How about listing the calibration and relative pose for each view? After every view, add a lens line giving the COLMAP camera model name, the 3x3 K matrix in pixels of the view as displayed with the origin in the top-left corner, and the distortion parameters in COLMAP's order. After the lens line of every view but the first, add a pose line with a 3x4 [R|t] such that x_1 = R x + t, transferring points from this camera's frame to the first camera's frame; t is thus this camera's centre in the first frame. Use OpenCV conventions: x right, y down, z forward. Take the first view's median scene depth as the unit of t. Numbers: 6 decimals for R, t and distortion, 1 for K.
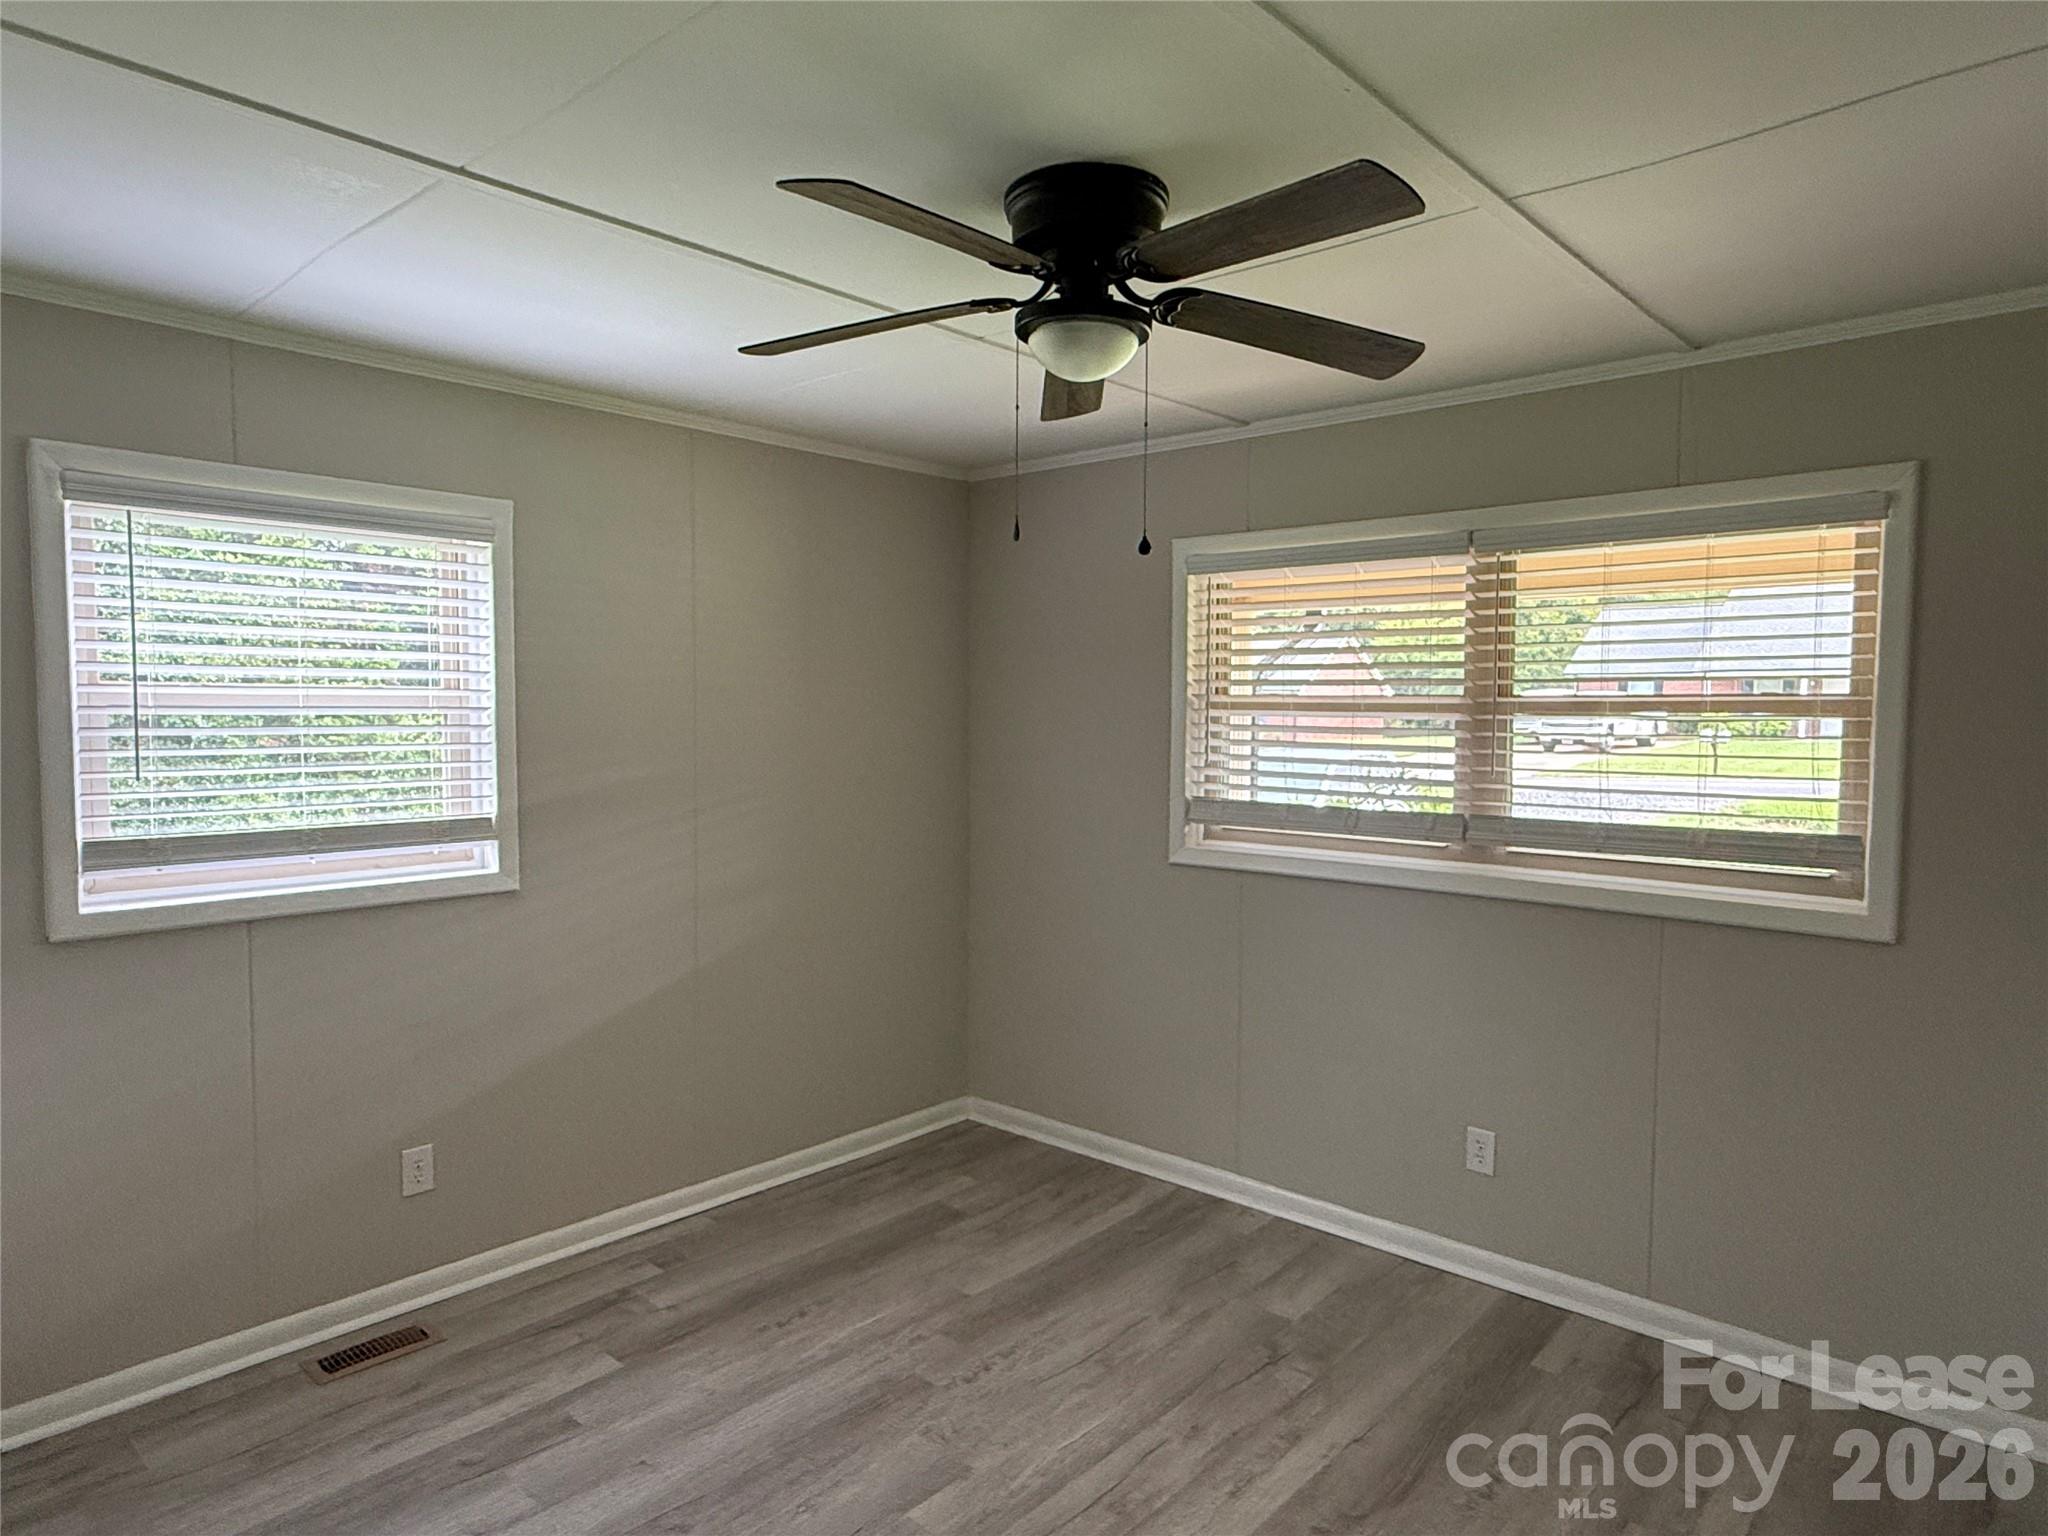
lens RADIAL K [[1226.4, 0, 1014.4], [0, 1226.4, 760.2], [0, 0, 1]] dist [-0.021167, 0.001016]
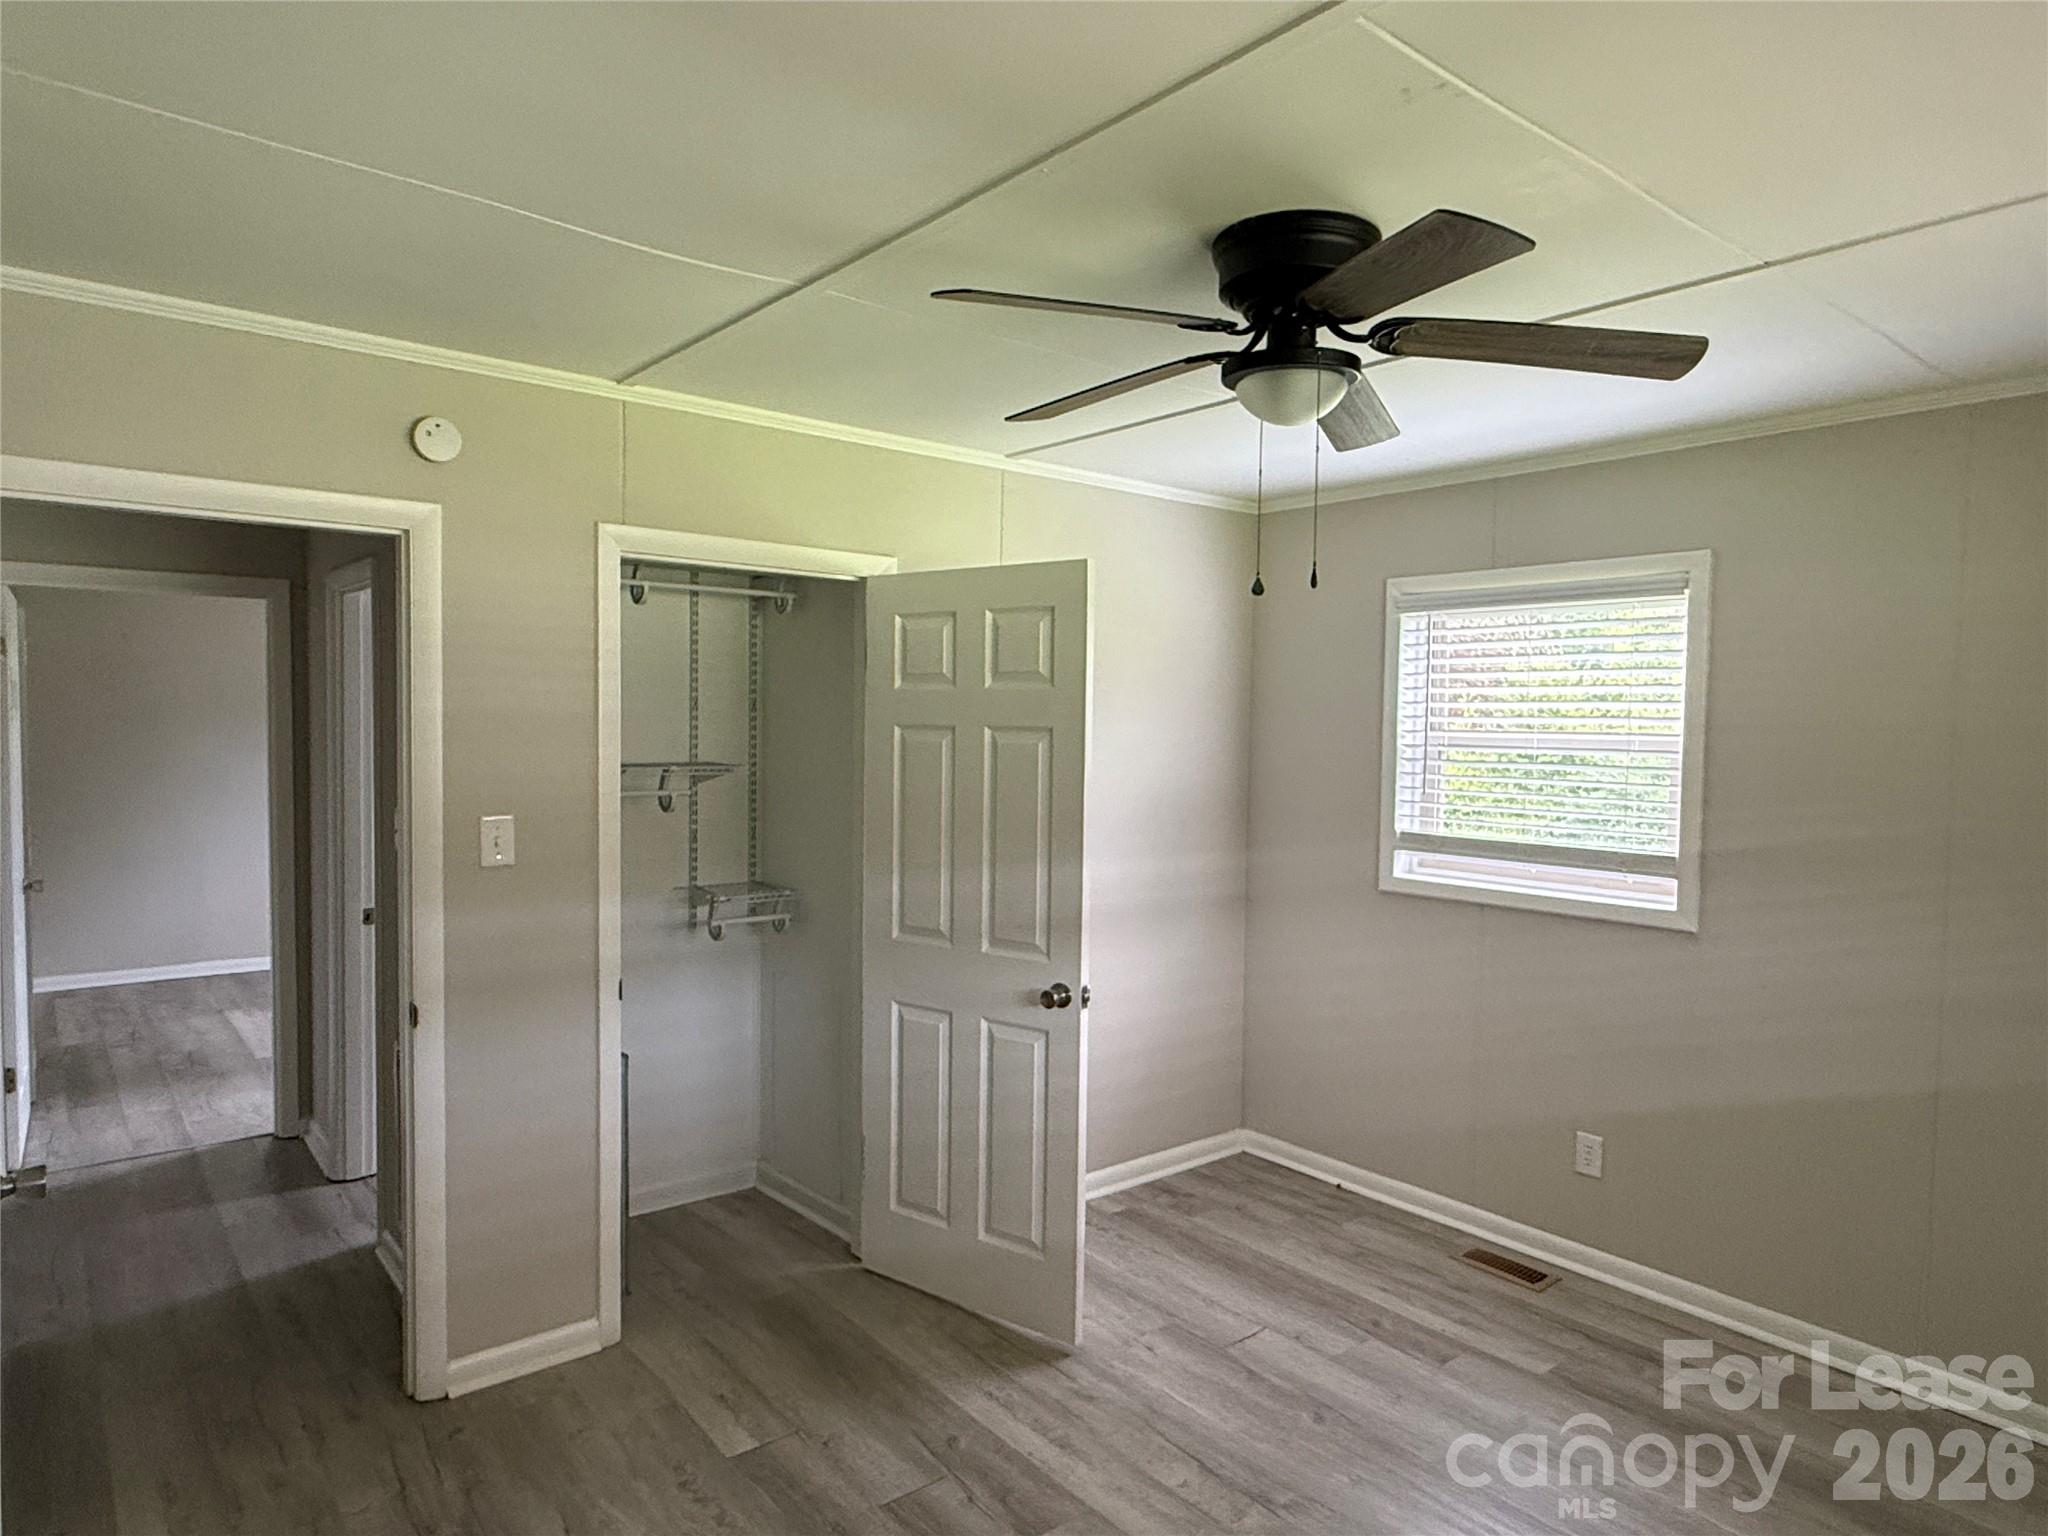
lens RADIAL K [[1200.2, 0, 1024.0], [0, 1200.2, 768.0], [0, 0, 1]] dist [0.000538, 0.000429]
pose [[-0.153552, 0.026892, -0.987775, 0.768790], [-0.058755, 0.997612, 0.036293, -0.038514], [0.986392, 0.063610, -0.151606, 0.689815]]
